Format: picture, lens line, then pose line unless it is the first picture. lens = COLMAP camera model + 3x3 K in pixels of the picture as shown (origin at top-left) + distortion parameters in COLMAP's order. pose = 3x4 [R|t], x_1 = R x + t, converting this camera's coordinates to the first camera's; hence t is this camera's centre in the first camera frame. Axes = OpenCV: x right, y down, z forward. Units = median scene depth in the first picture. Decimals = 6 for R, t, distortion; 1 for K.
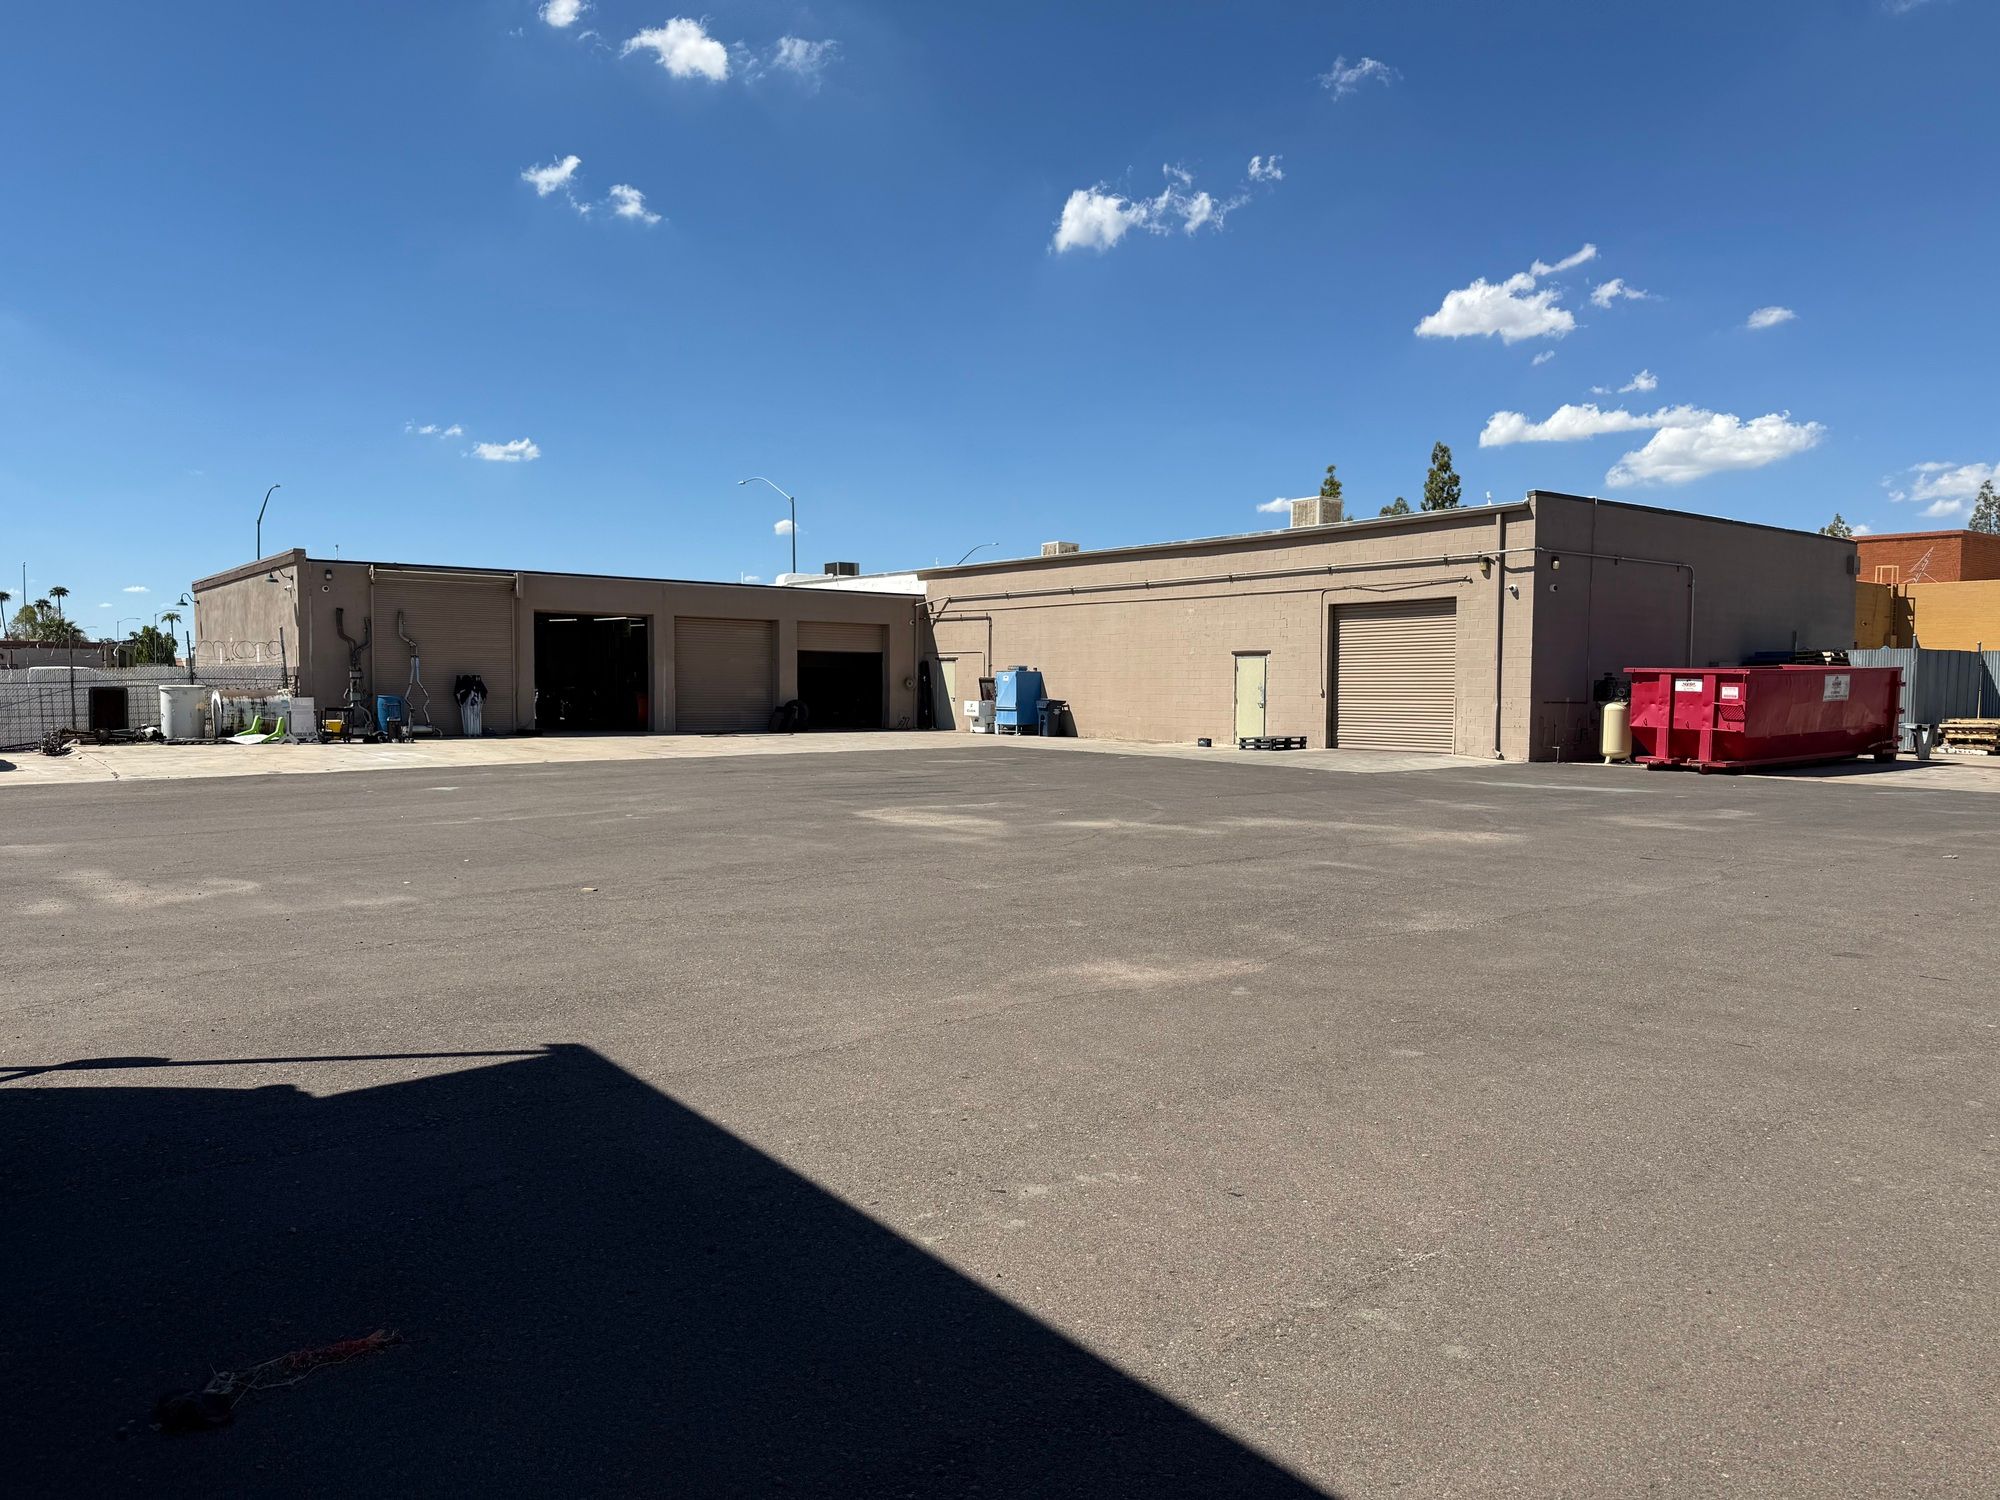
lens RADIAL K [[1378.0, 0, 1049.7], [0, 1378.0, 787.5], [0, 0, 1]] dist [0.073643, -0.095359]
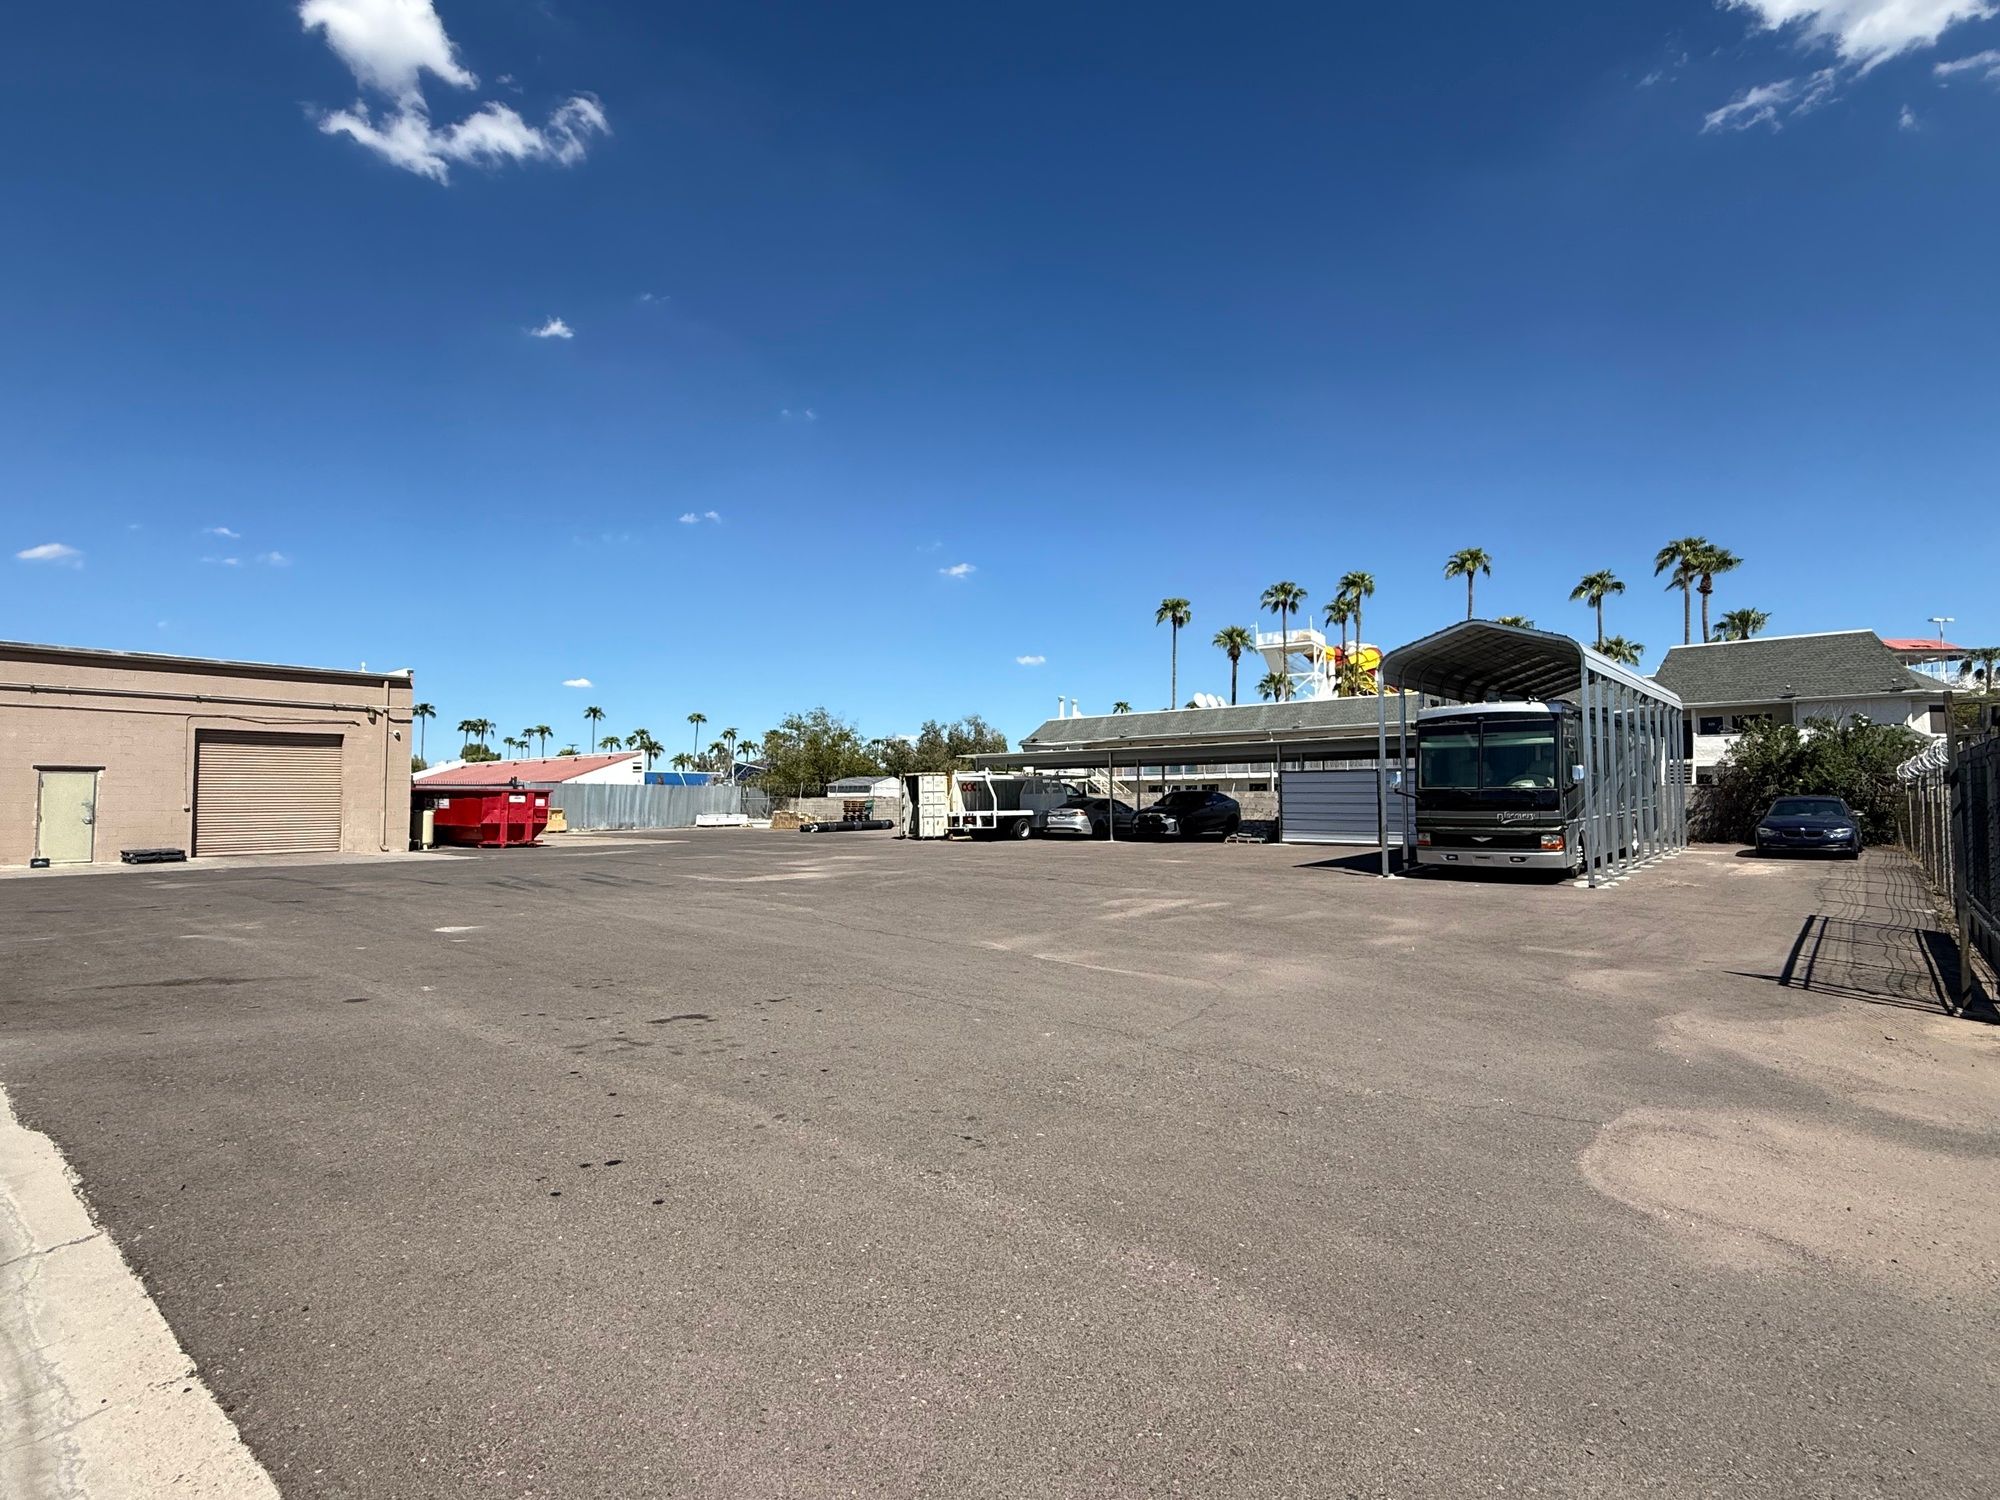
lens RADIAL K [[970.0, 0, 1000.0], [0, 970.0, 750.0], [0, 0, 1]] dist [0.011022, -0.000552]
pose [[-0.209478, 0.048842, 0.976593, -0.637715], [0.082003, 0.996111, -0.032228, -0.032553], [-0.974369, 0.073333, -0.212668, 0.481161]]
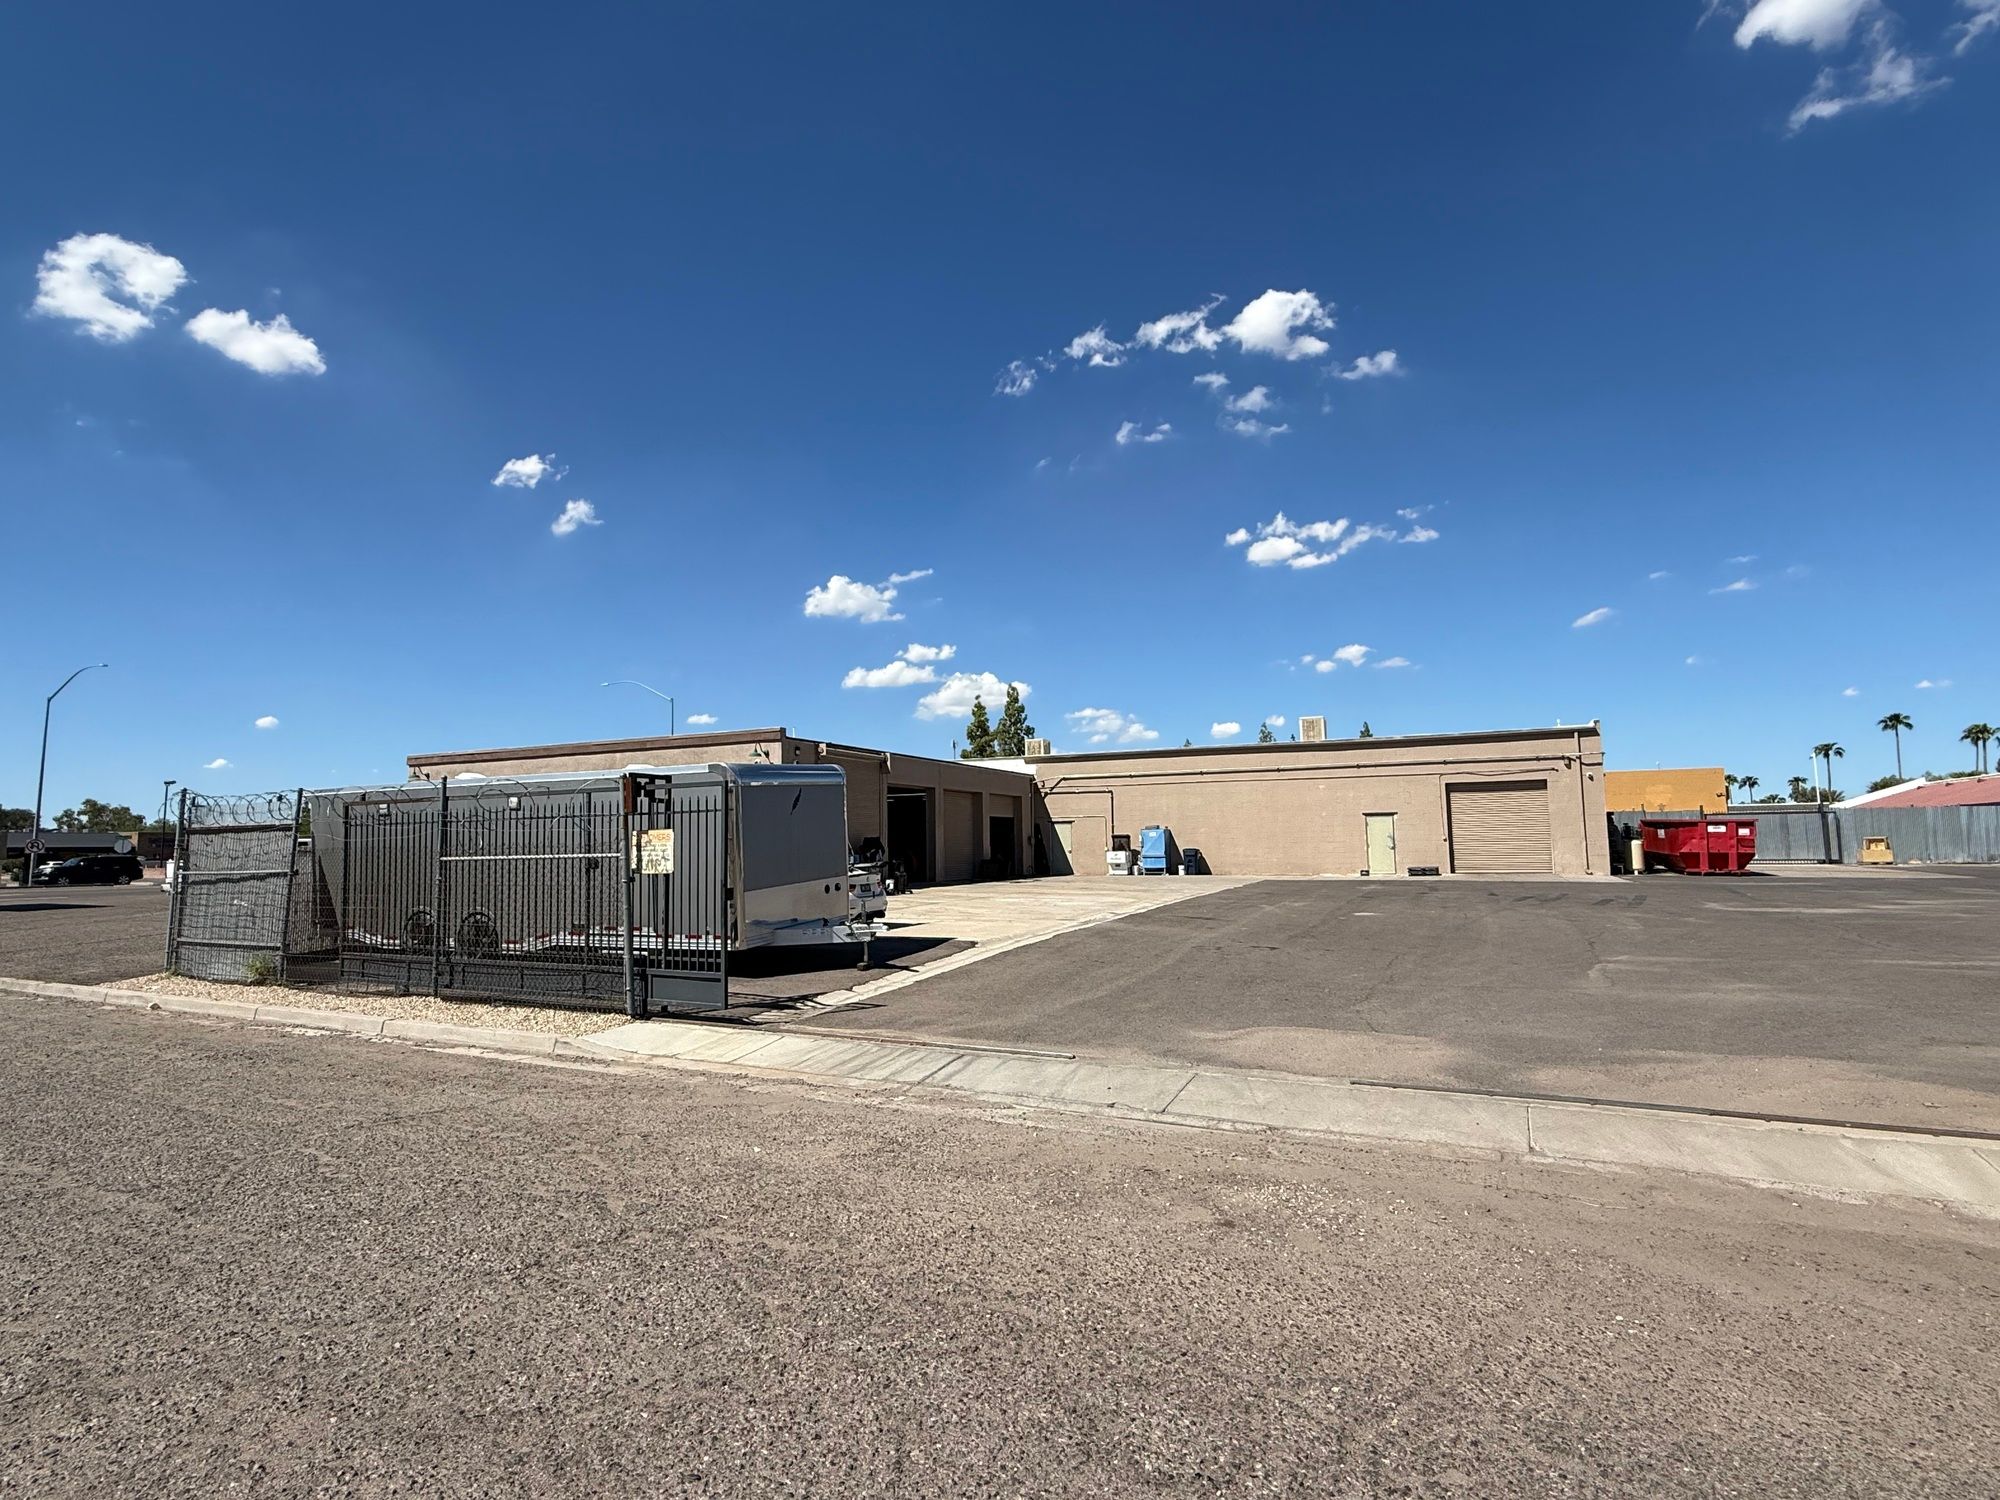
lens RADIAL K [[1007.1, 0, 996.1], [0, 1007.1, 744.5], [0, 0, 1]] dist [-0.000351, -0.000361]
pose [[0.895266, 0.028001, 0.444651, -0.709748], [0.051846, 0.984695, -0.166395, -0.008091], [-0.442505, 0.172021, 0.880112, 0.173377]]
